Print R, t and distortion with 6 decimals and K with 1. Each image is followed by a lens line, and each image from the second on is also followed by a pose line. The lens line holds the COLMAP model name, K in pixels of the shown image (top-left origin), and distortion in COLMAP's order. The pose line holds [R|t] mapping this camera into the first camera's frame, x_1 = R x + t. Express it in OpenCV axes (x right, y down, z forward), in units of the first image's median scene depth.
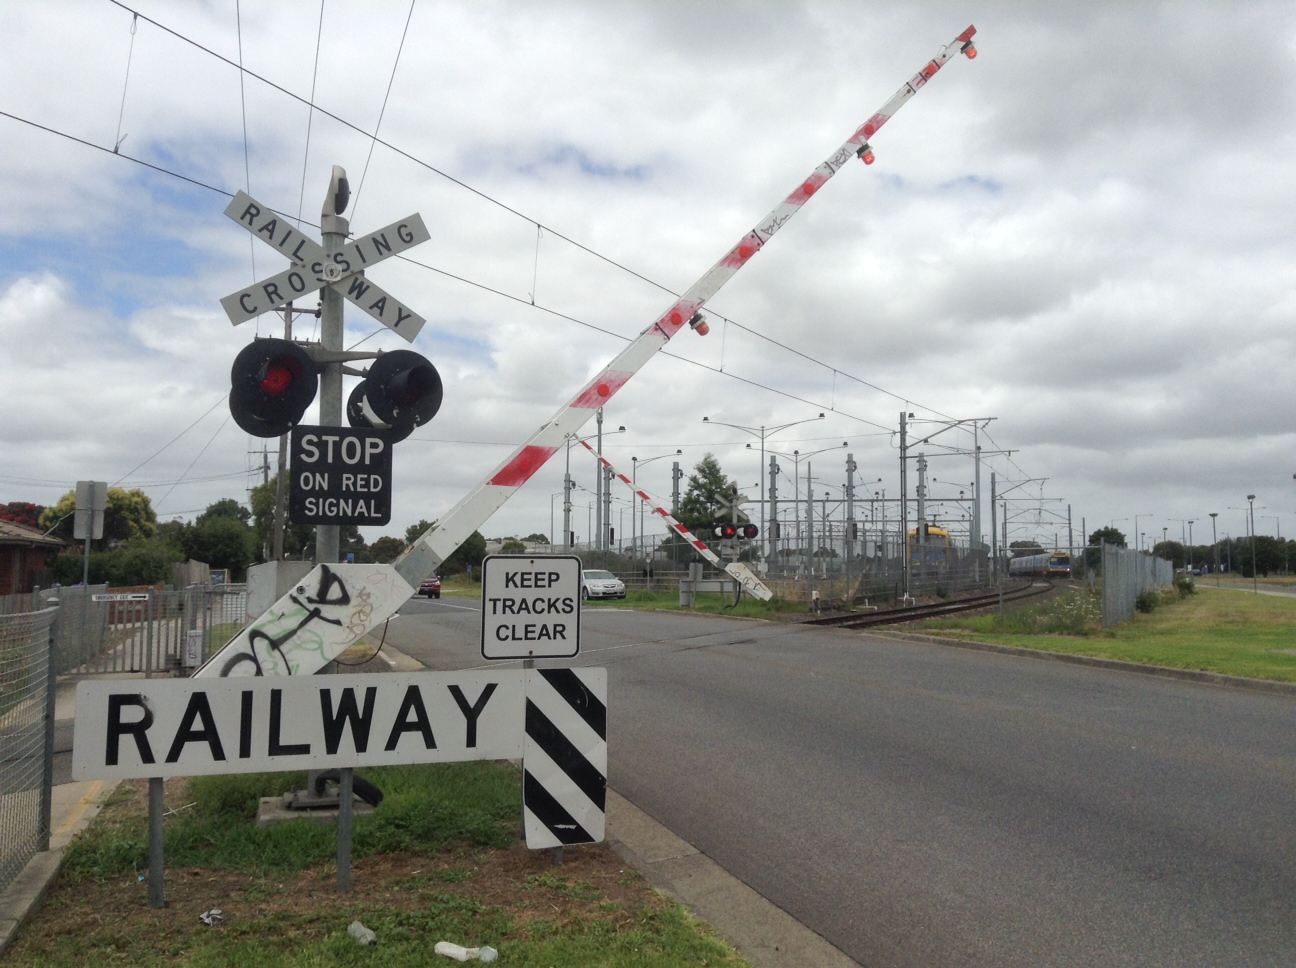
lens RADIAL K [[1225.9, 0, 650.4], [0, 1225.9, 461.9], [0, 0, 1]] dist [0.169575, -0.365338]
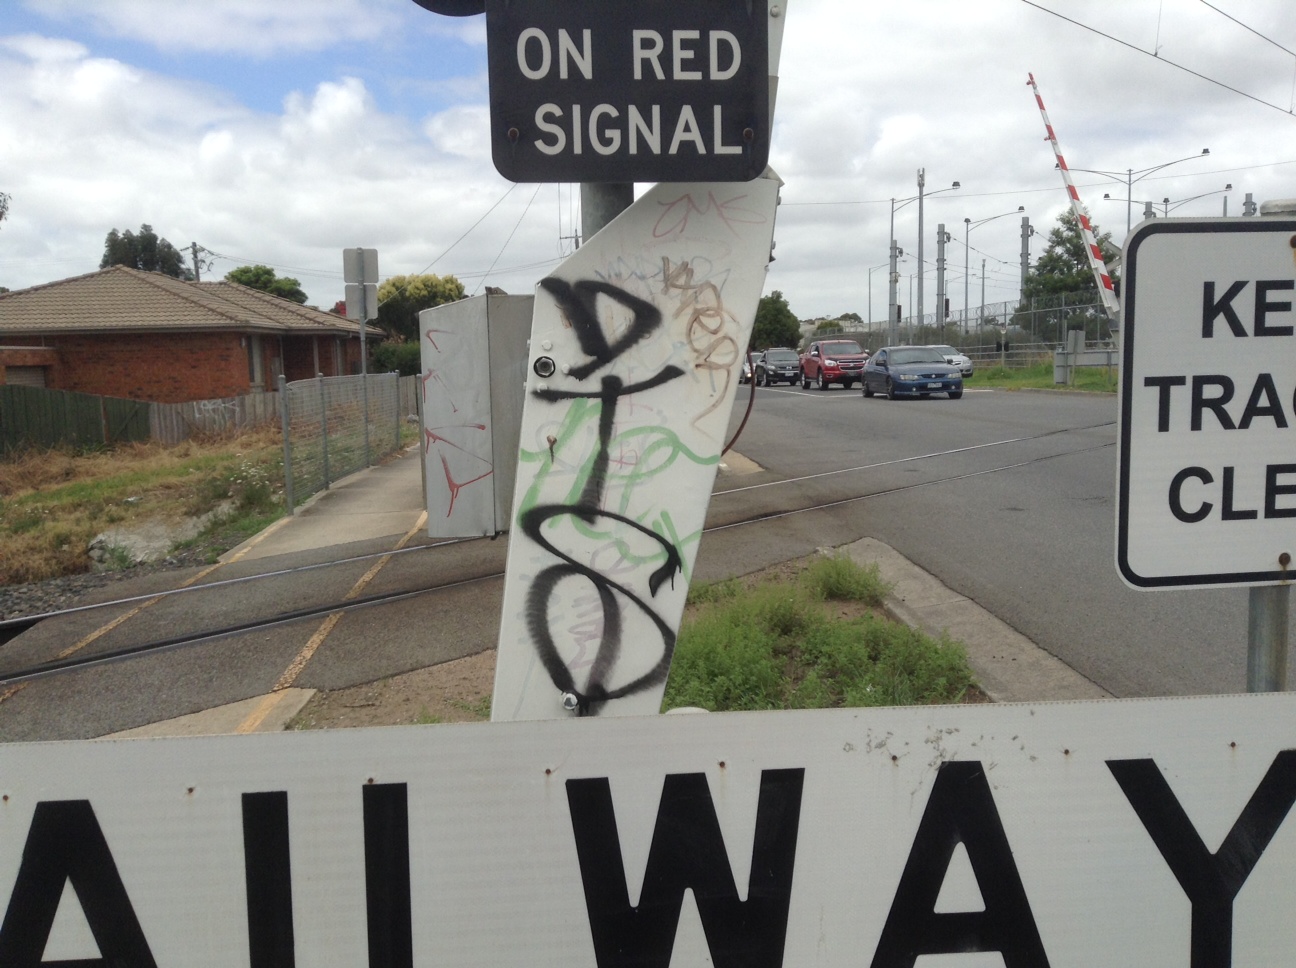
lens RADIAL K [[1176.7, 0, 620.2], [0, 1176.7, 462.1], [0, 0, 1]] dist [0.186571, -0.340983]
pose [[0.962051, -0.005331, -0.272816, -0.154100], [0.053701, 0.983955, 0.170144, 0.068926], [0.267532, -0.178338, 0.946901, 0.632224]]
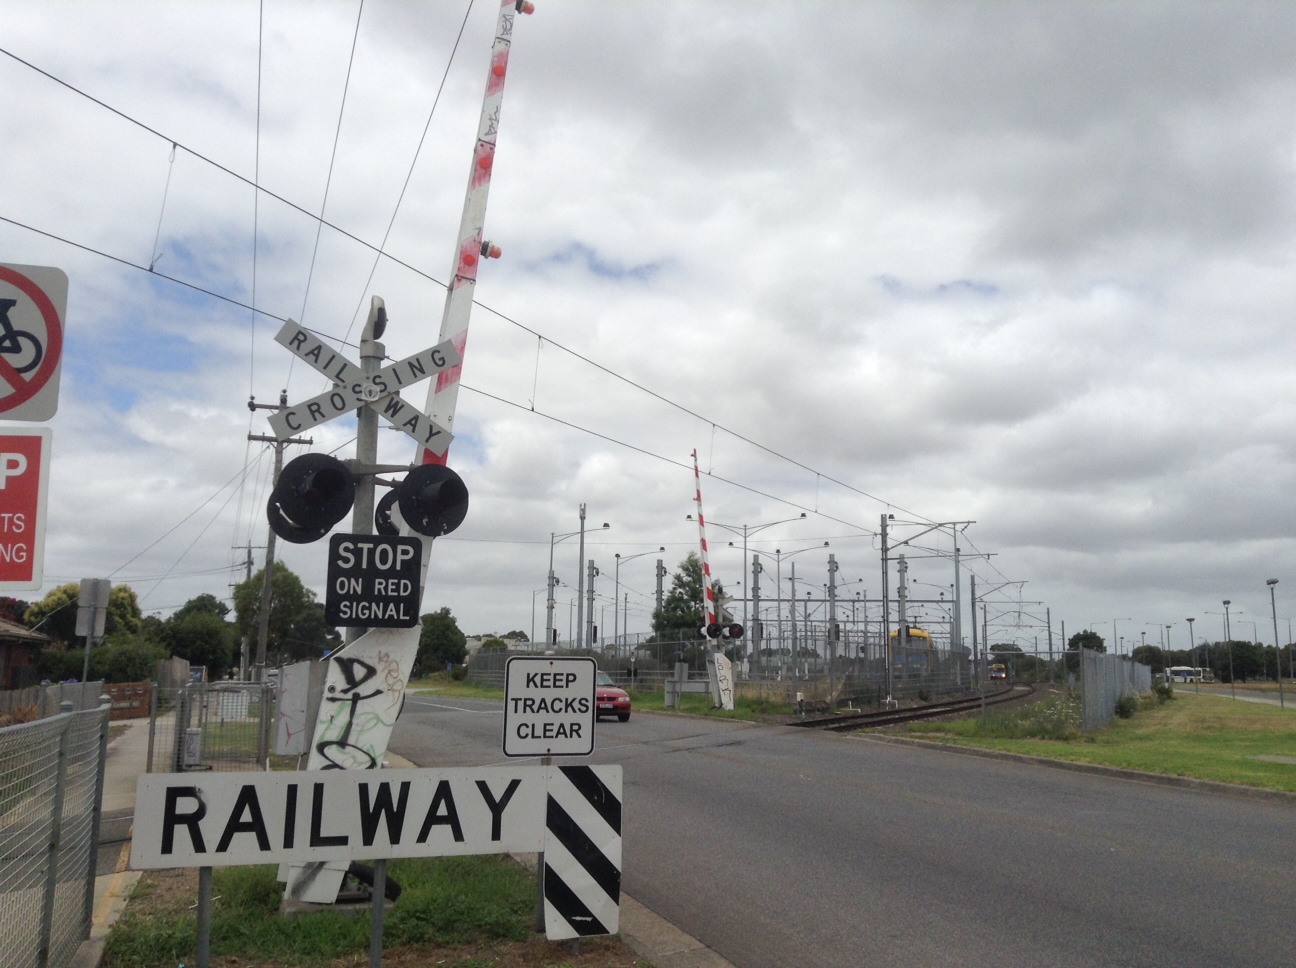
lens RADIAL K [[1222.9, 0, 652.3], [0, 1222.9, 439.0], [0, 0, 1]] dist [0.183300, -0.396319]
pose [[0.999770, 0.012321, 0.017563, -0.026959], [-0.010569, 0.995272, -0.096555, -0.009902], [-0.018670, 0.096347, 0.995173, -0.082673]]
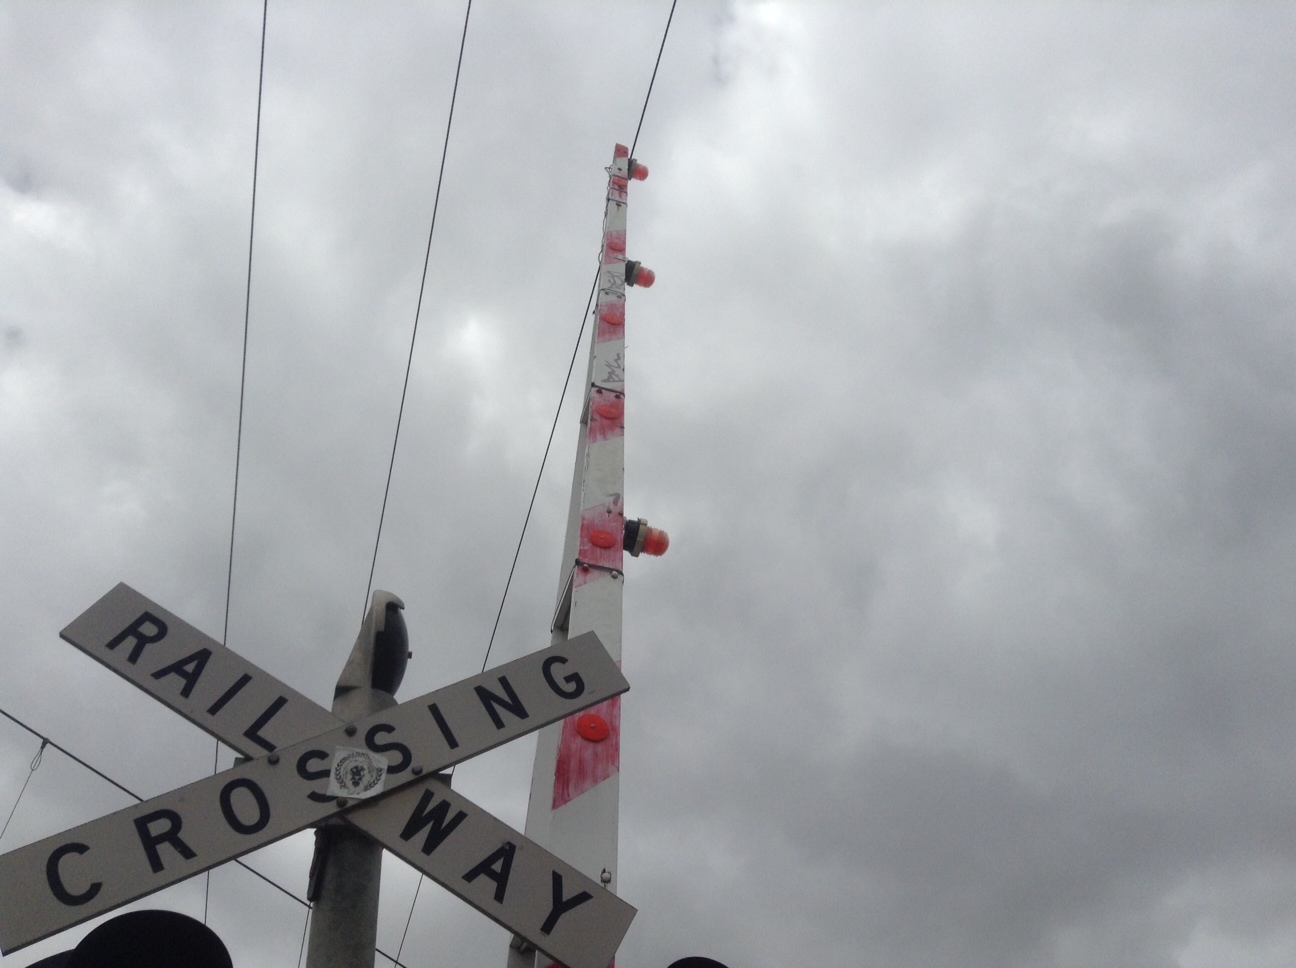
lens RADIAL K [[1165.6, 0, 648.0], [0, 1165.6, 484.0], [0, 0, 1]] dist [0.193140, -0.389844]
pose [[0.992991, -0.098481, 0.065351, -0.192867], [0.116026, 0.706855, -0.697778, 0.022526], [0.022524, 0.700470, 0.713327, 0.722169]]
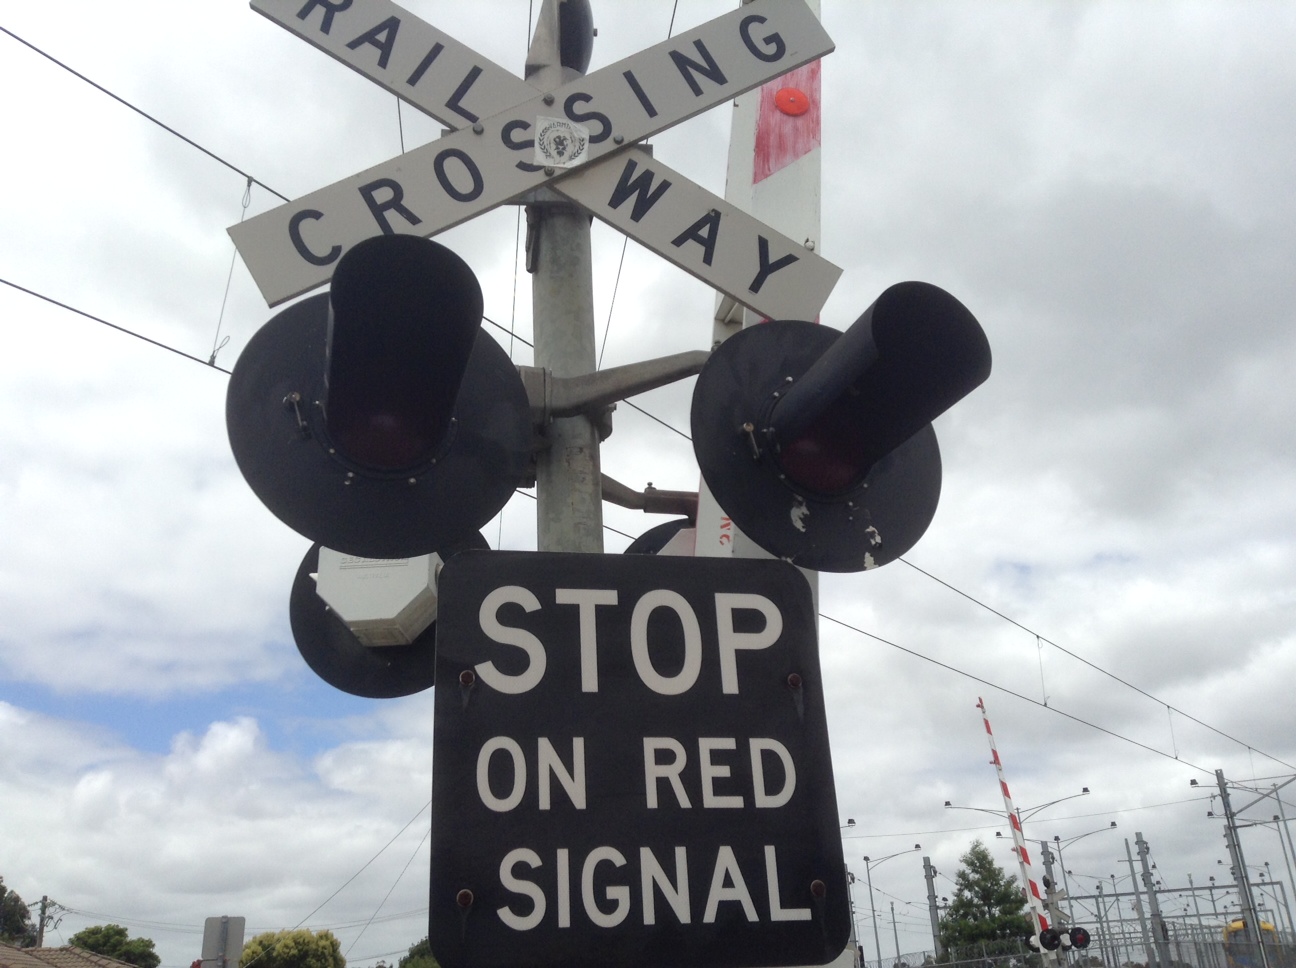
lens RADIAL K [[1165.6, 0, 648.0], [0, 1165.6, 484.0], [0, 0, 1]] dist [0.193140, -0.389844]
pose [[0.984646, -0.114007, -0.132193, -0.202679], [0.066710, 0.945547, -0.318575, 0.034883], [0.161315, 0.304865, 0.938635, 0.736414]]
